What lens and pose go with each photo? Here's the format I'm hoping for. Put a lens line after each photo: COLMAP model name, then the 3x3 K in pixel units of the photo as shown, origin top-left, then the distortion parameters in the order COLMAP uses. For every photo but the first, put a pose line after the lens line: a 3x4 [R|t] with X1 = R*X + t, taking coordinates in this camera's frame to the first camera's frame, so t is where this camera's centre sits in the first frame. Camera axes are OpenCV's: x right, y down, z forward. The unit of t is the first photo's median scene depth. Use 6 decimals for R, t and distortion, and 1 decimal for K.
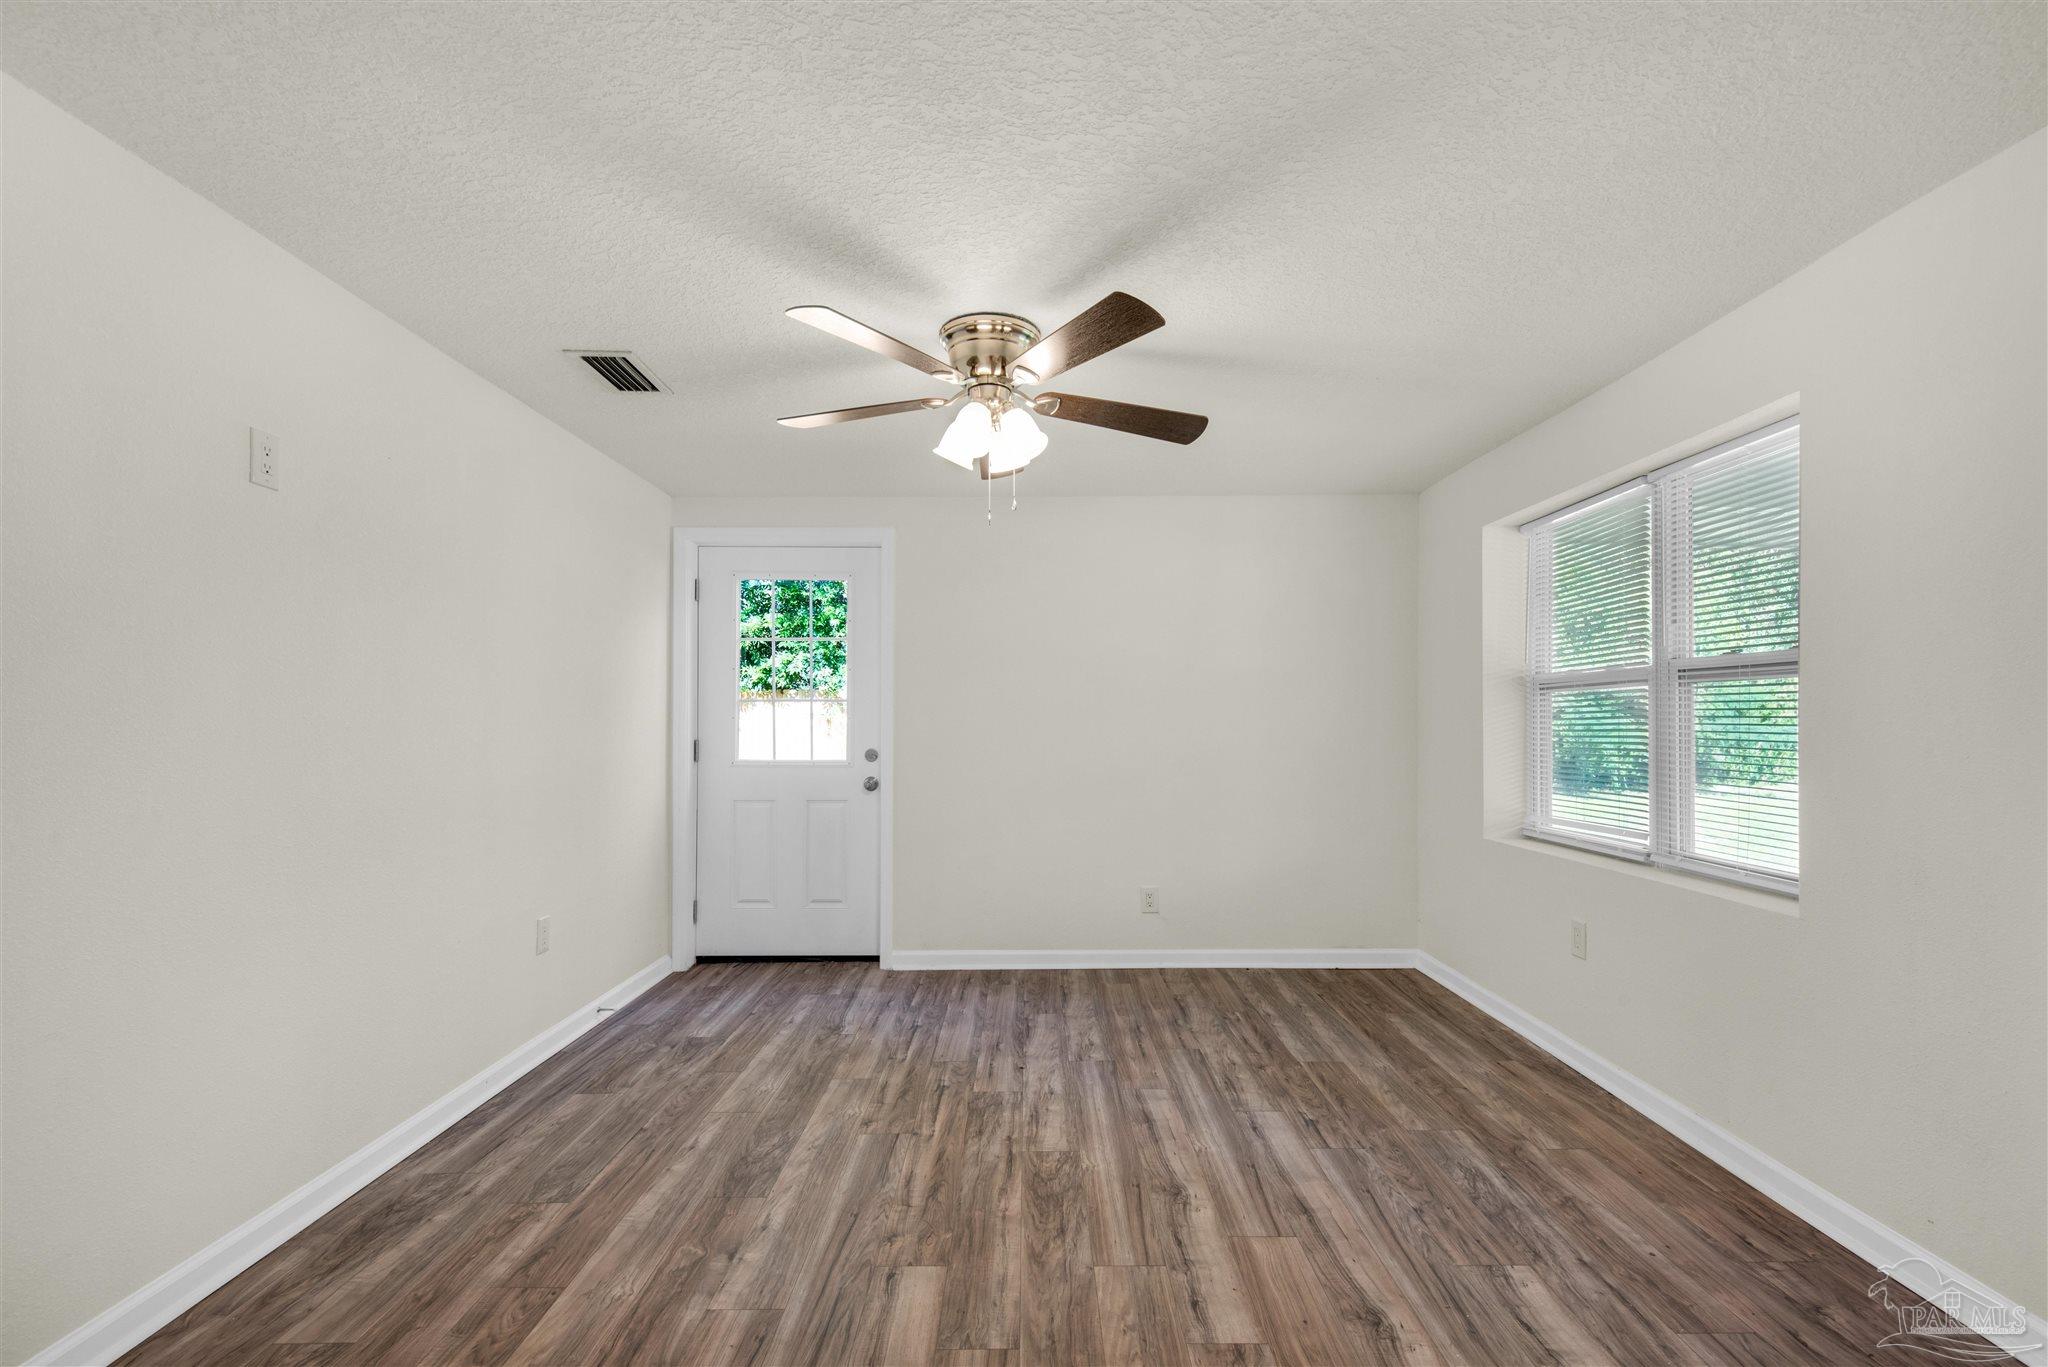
lens RADIAL K [[946.8, 0, 1038.0], [0, 946.8, 714.7], [0, 0, 1]] dist [0.034426, -0.020023]
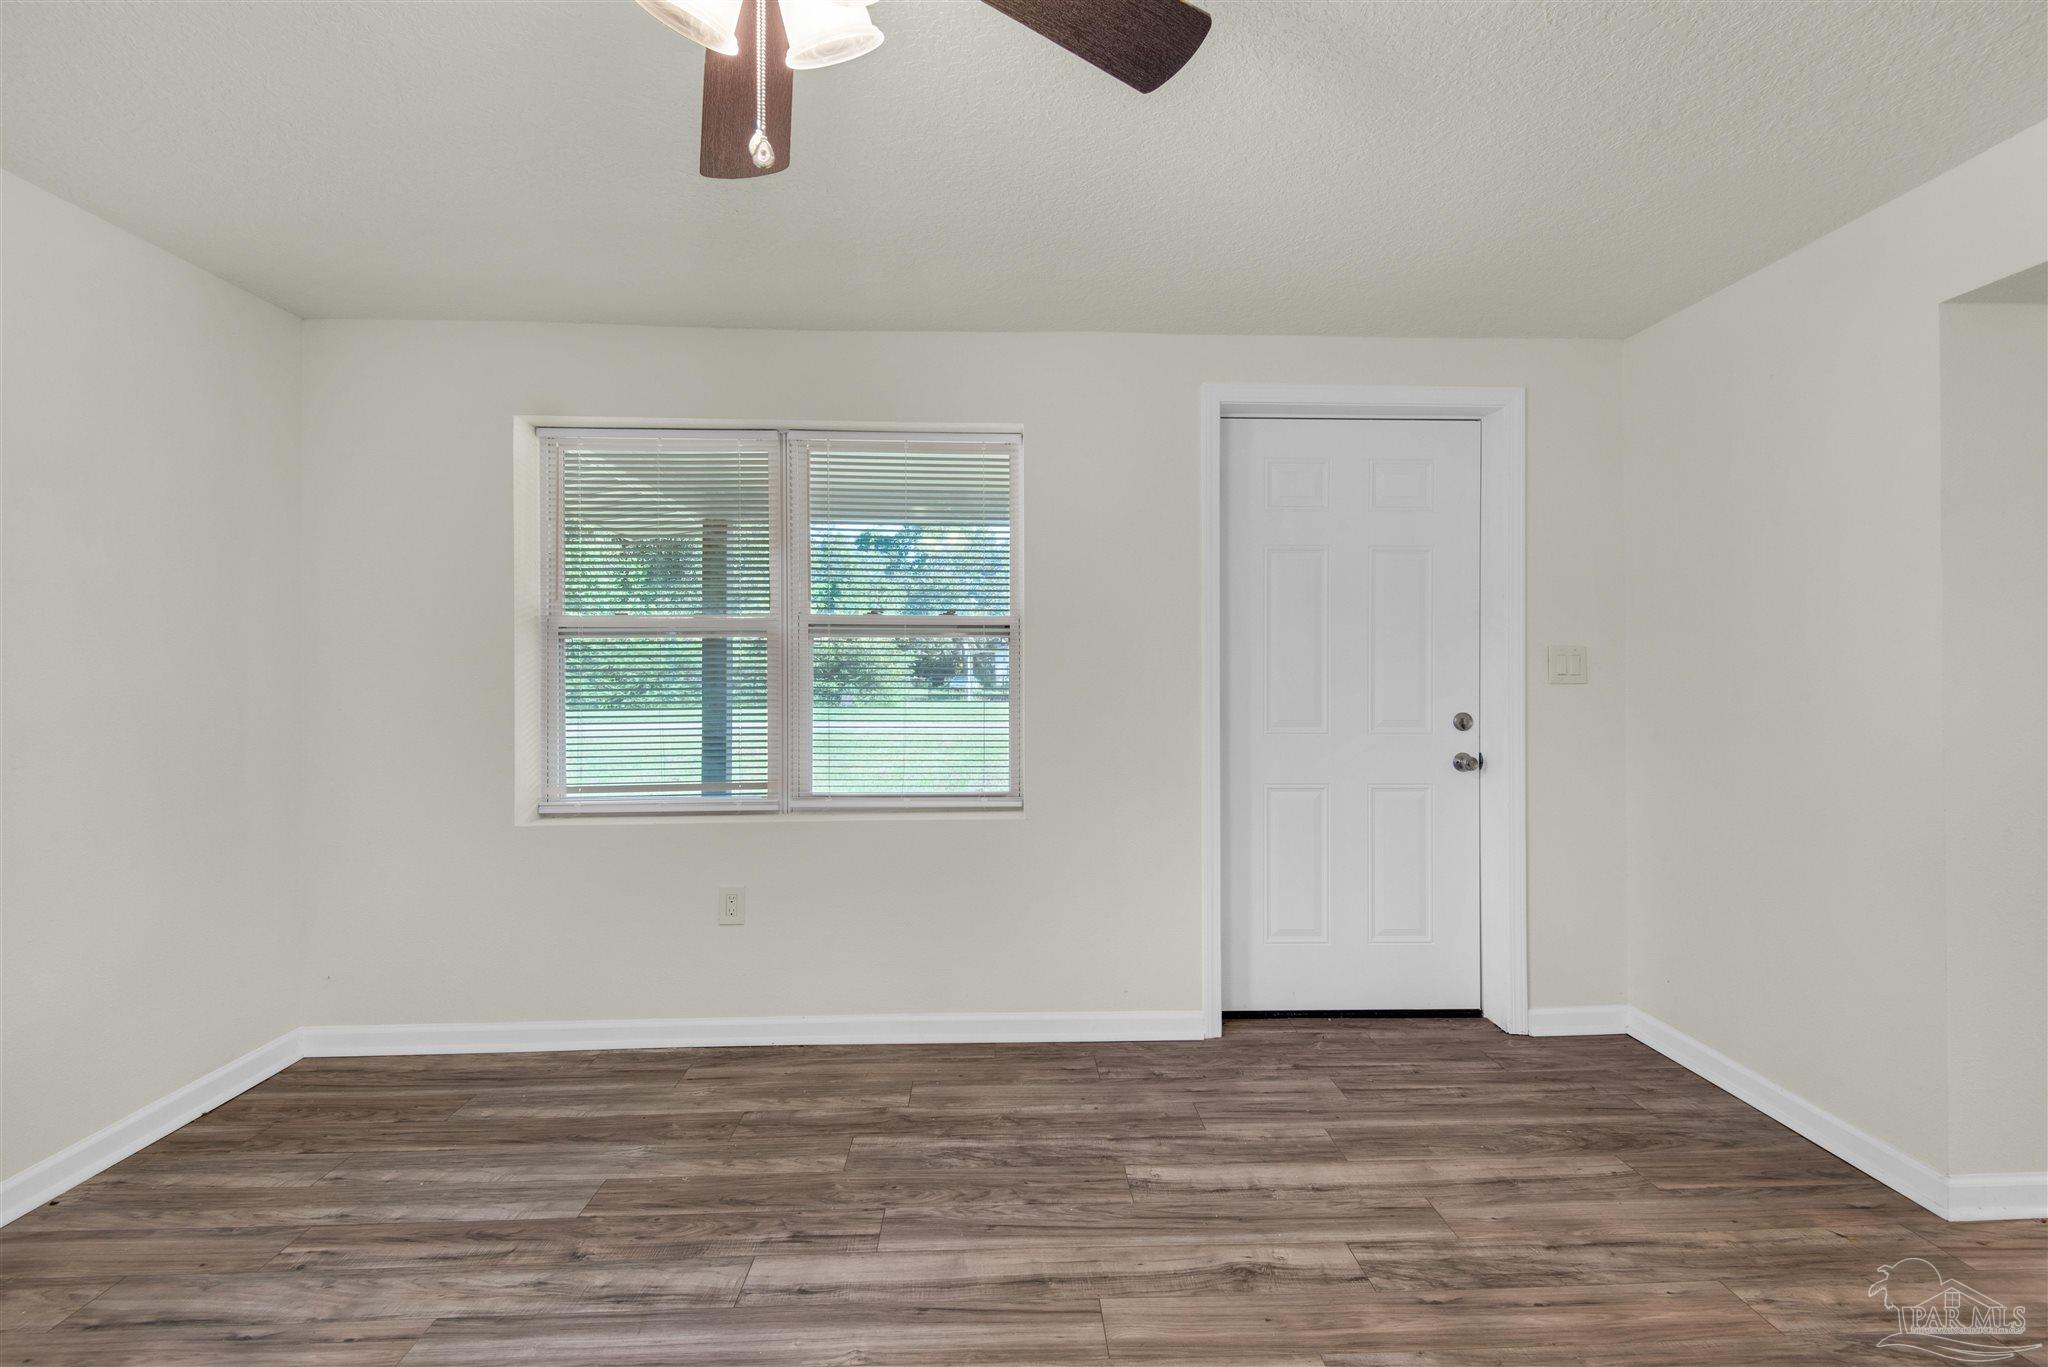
lens RADIAL K [[942.4, 0, 1039.9], [0, 942.4, 673.3], [0, 0, 1]] dist [0.031210, -0.018284]
pose [[-0.036966, -0.000005, 0.999317, -0.463694], [-0.004636, 0.999989, -0.000166, 0.007662], [-0.999306, -0.004639, -0.036965, 0.921386]]
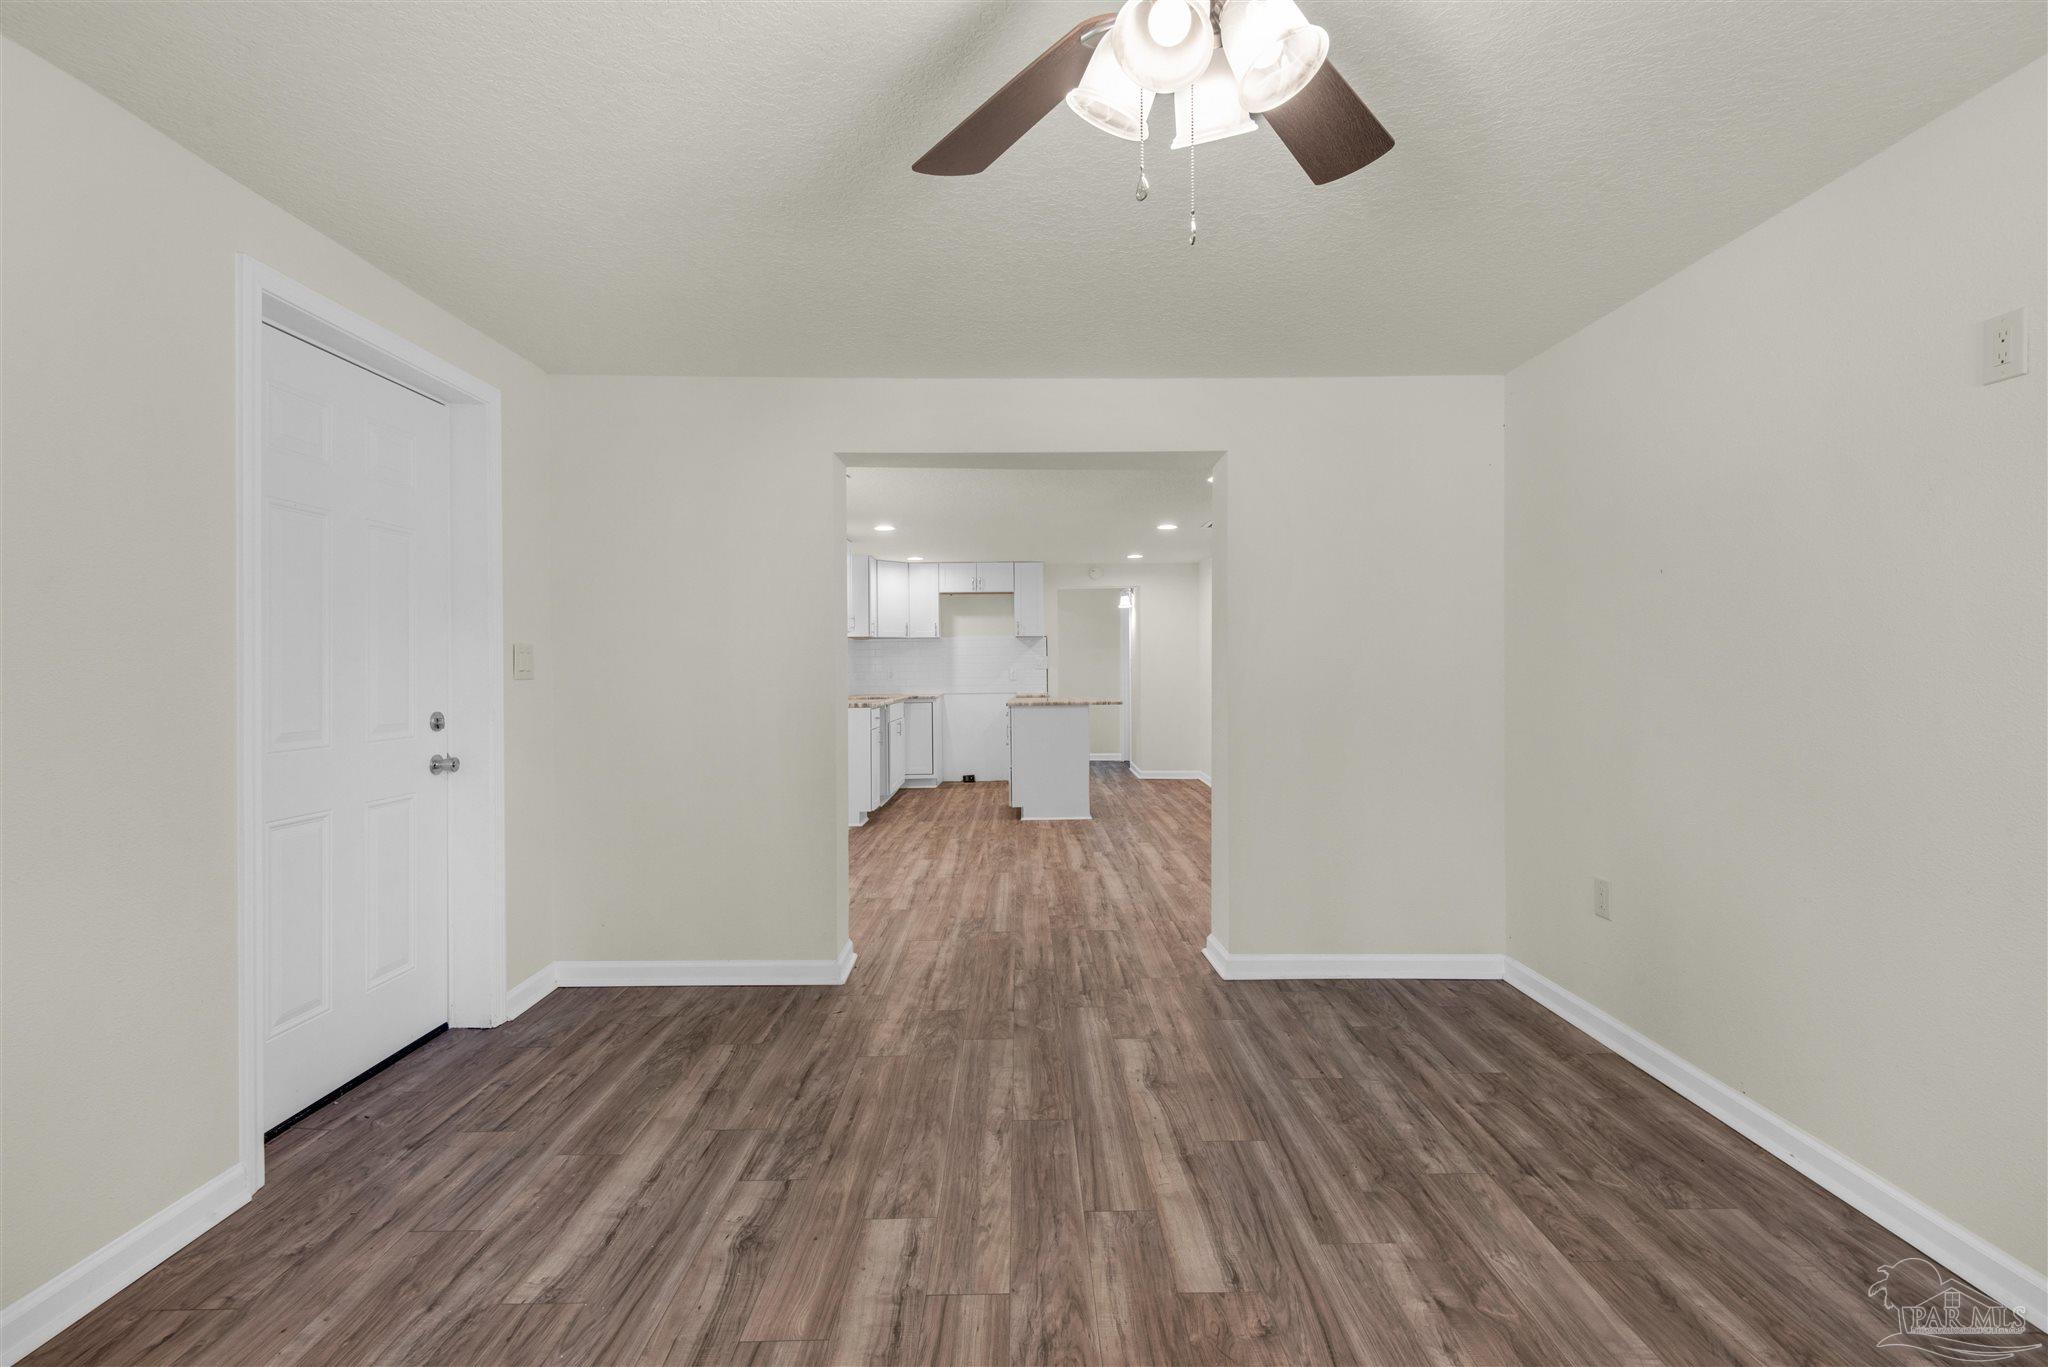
lens RADIAL K [[942.4, 0, 1039.9], [0, 942.4, 673.3], [0, 0, 1]] dist [0.031210, -0.018284]
pose [[-0.999946, 0.003586, -0.009726, 0.029886], [0.003572, 0.999993, 0.001383, 0.009592], [0.009731, 0.001348, -0.999952, 1.499649]]
